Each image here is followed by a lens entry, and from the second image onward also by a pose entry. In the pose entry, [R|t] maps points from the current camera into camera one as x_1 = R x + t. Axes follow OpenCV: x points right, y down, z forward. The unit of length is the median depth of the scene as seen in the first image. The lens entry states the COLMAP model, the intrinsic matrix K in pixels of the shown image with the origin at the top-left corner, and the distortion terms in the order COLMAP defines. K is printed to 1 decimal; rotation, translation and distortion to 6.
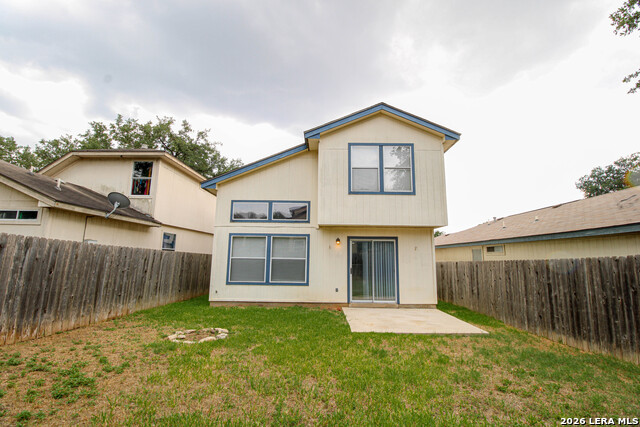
lens RADIAL K [[295.8, 0, 321.8], [0, 295.8, 211.0], [0, 0, 1]] dist [-0.008685, -0.008092]
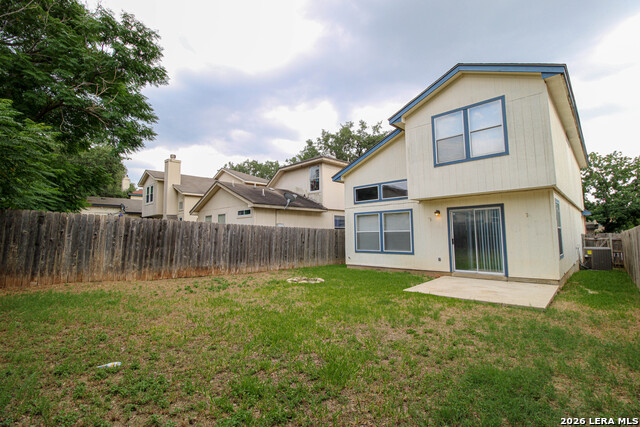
lens RADIAL K [[295.8, 0, 325.2], [0, 295.8, 214.1], [0, 0, 1]] dist [-0.008685, -0.008092]
pose [[0.727096, -0.070321, -0.682925, 0.482979], [0.127356, 0.991290, 0.033520, 0.020791], [0.674619, -0.111347, 0.729719, -0.021104]]
